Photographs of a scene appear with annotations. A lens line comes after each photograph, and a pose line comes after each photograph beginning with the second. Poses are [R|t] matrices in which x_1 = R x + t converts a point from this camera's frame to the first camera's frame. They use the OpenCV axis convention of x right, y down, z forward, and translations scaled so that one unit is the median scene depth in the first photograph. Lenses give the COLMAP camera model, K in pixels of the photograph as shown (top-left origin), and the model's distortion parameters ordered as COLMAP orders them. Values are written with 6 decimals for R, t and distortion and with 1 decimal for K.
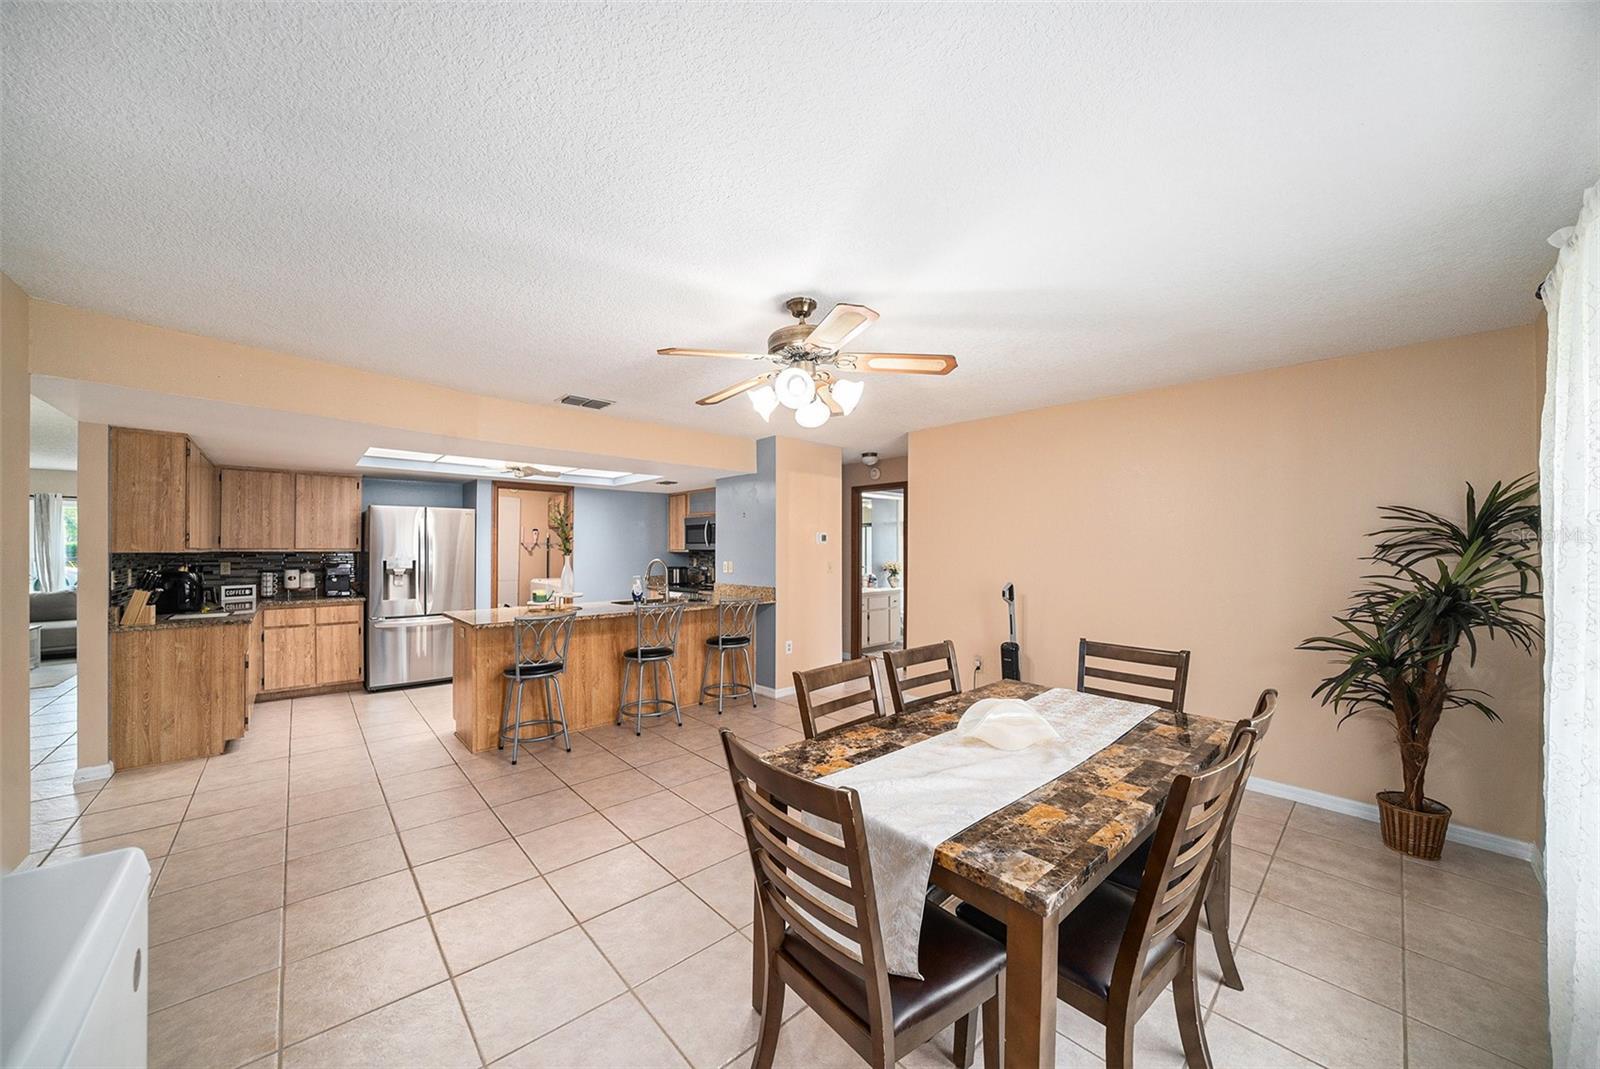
lens RADIAL K [[559.3, 0, 753.3], [0, 559.3, 543.8], [0, 0, 1]] dist [-0.000793, -0.000122]
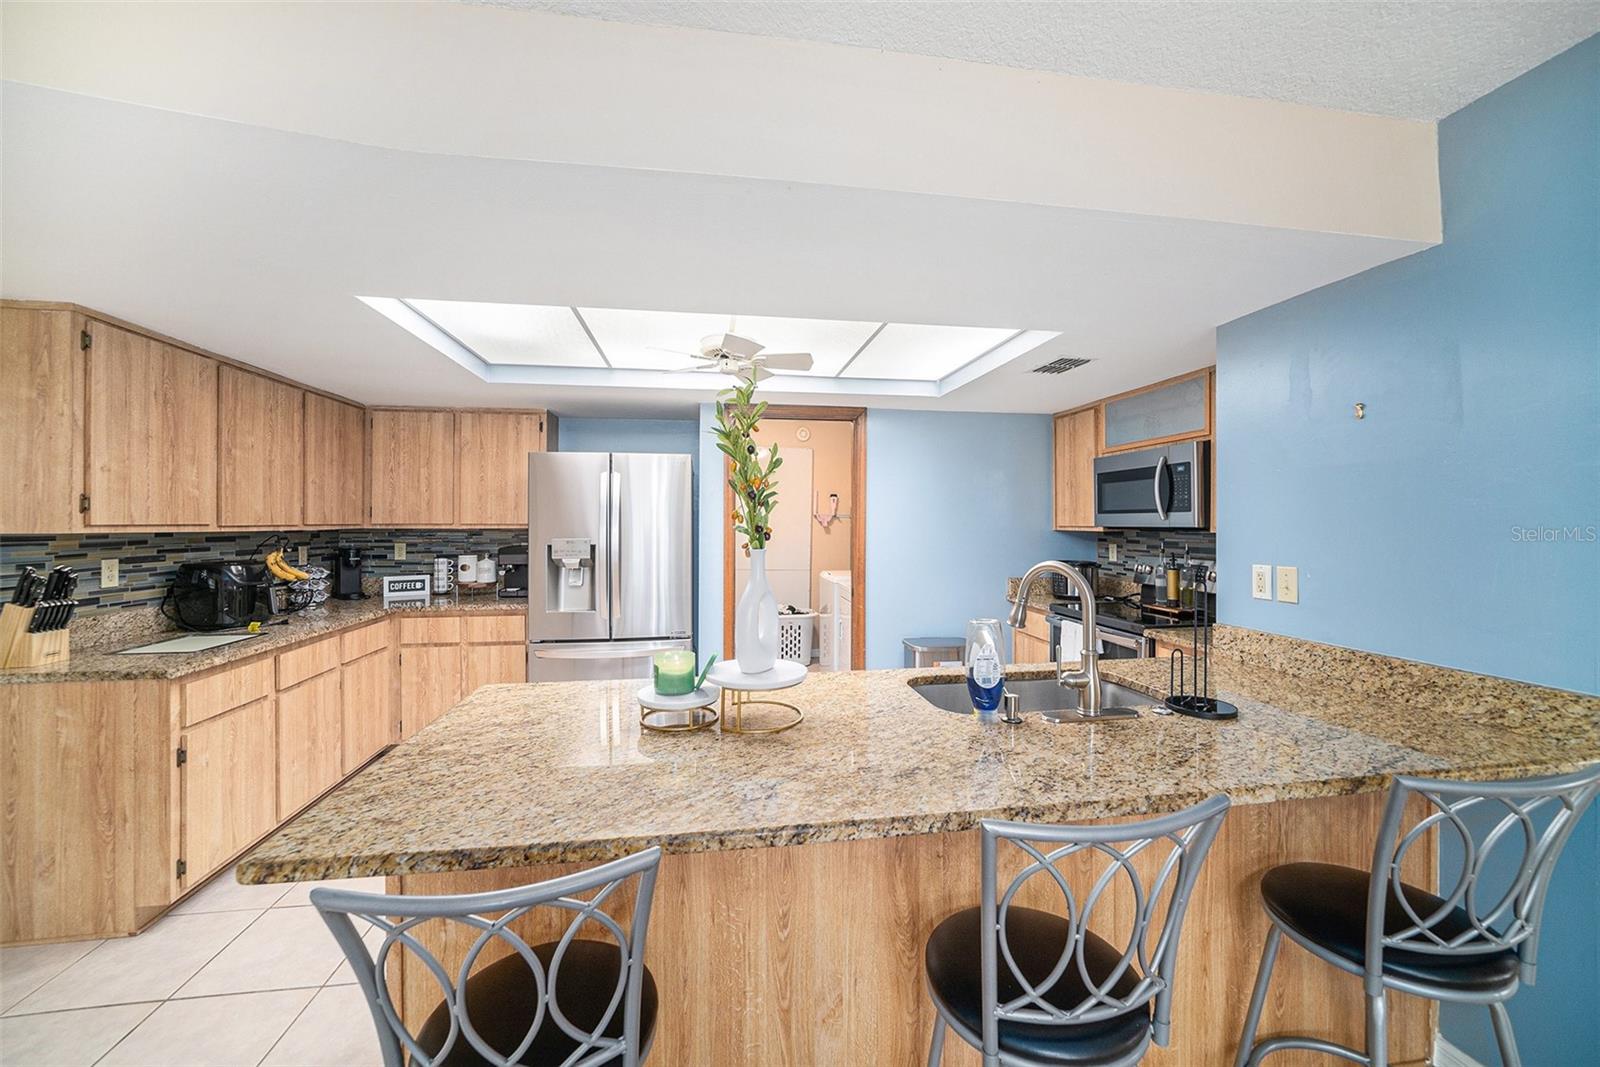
lens RADIAL K [[586.7, 0, 792.5], [0, 586.7, 514.1], [0, 0, 1]] dist [-0.018258, 0.003139]
pose [[0.859903, -0.007408, -0.510404, -0.119888], [0.005352, 0.999971, -0.005497, 0.002457], [0.510430, 0.001995, 0.859917, 0.597875]]
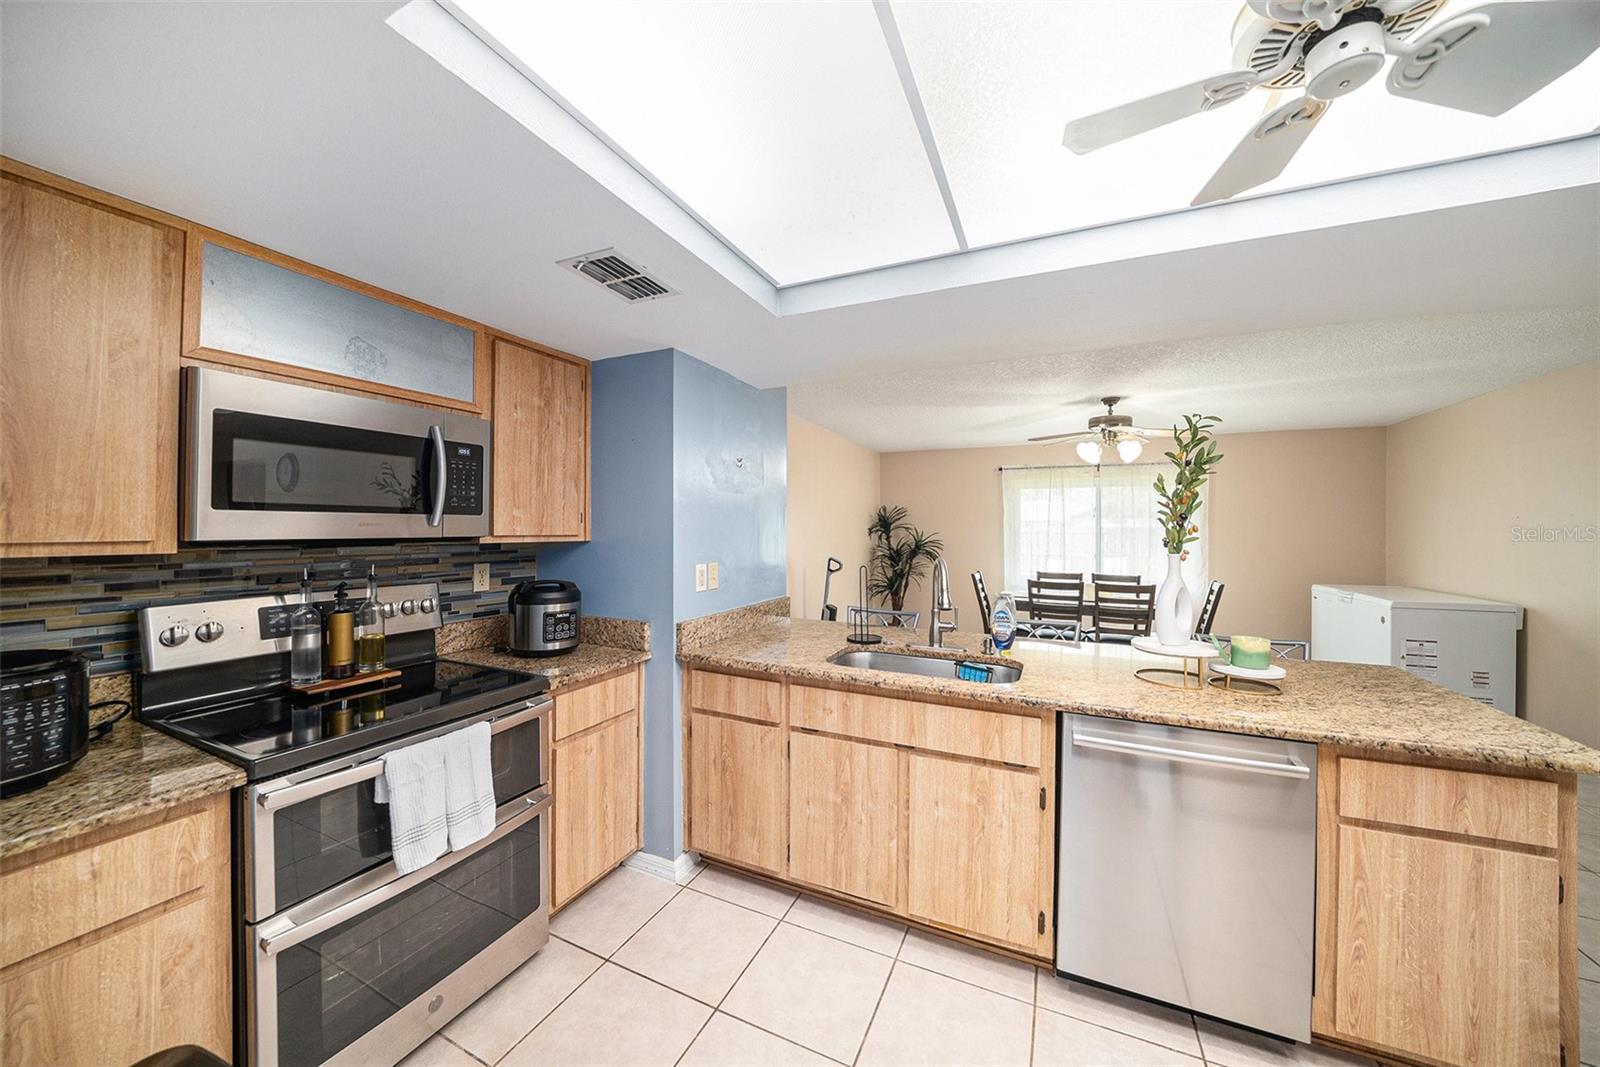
lens RADIAL K [[561.2, 0, 800.0], [0, 561.2, 533.5], [0, 0, 1]] dist [-0.000073, -0.000007]
pose [[-0.436182, -0.010909, 0.899793, -0.489481], [-0.015111, 0.999874, 0.004798, 0.006337], [-0.899732, -0.011504, -0.436292, 1.192599]]
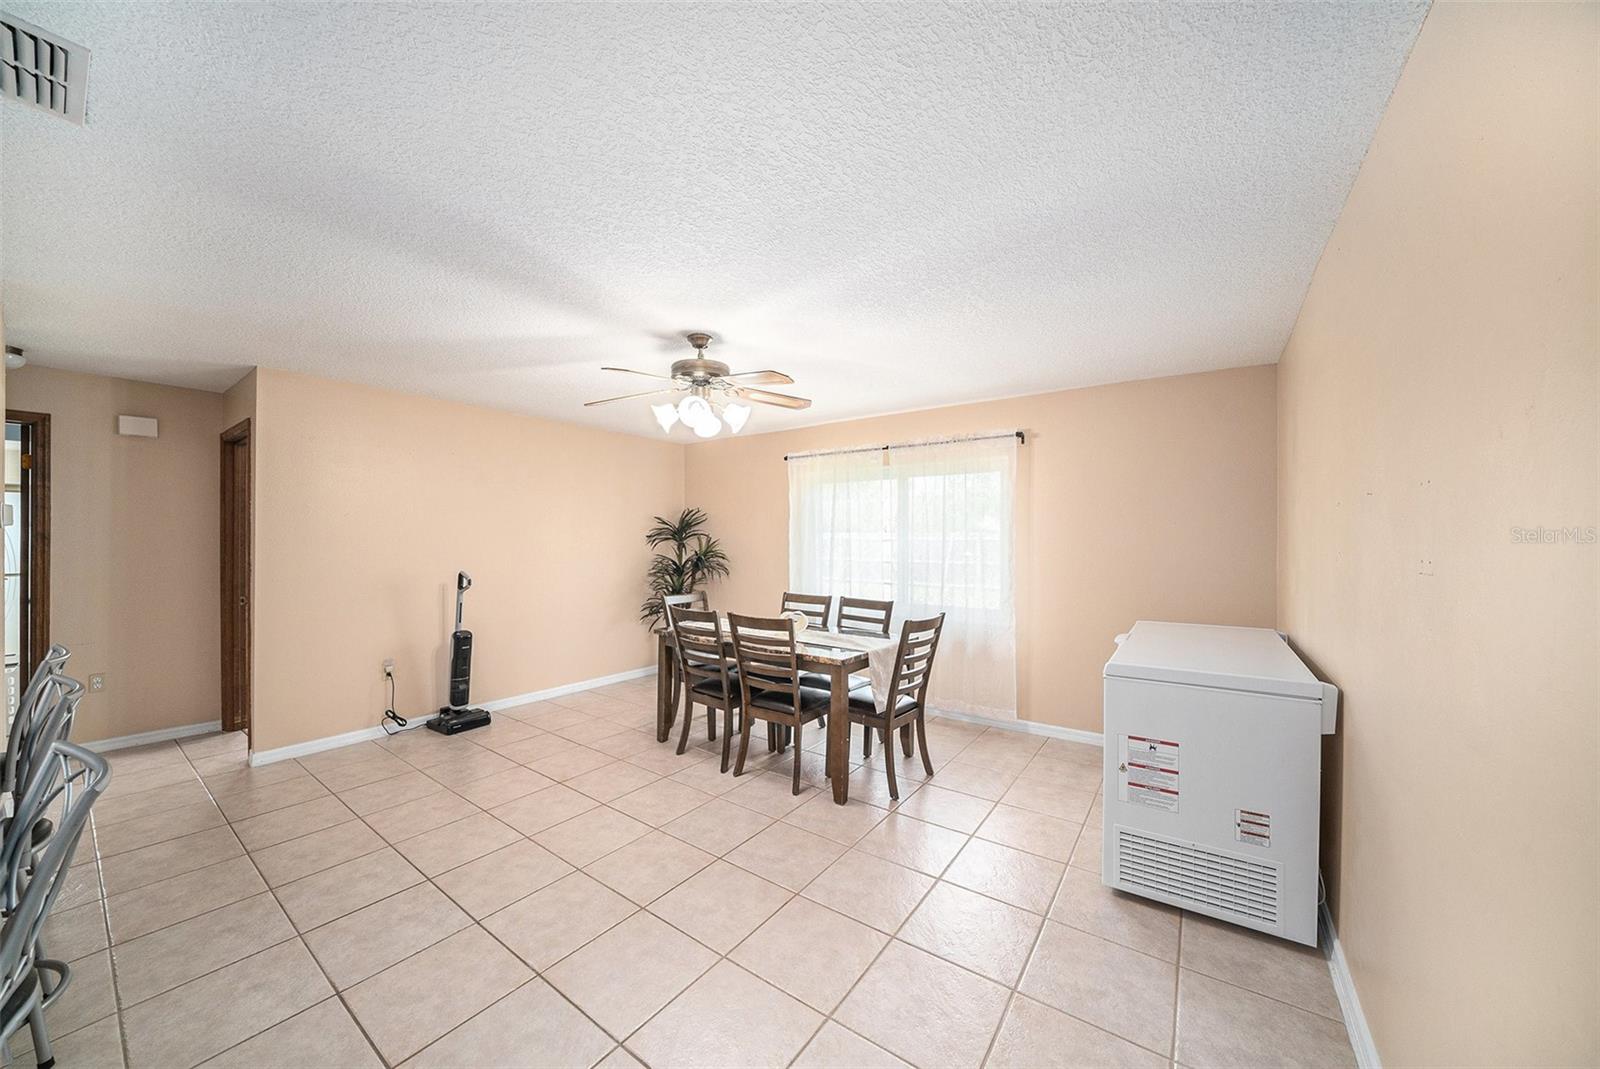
lens RADIAL K [[559.4, 0, 800.0], [0, 559.4, 534.5], [0, 0, 1]] dist [-0.000106, 0.000011]
pose [[-0.254082, 0.004333, 0.967173, -0.498277], [-0.012694, 0.999889, -0.007814, 0.001603], [-0.967099, -0.014263, -0.253999, 0.472841]]
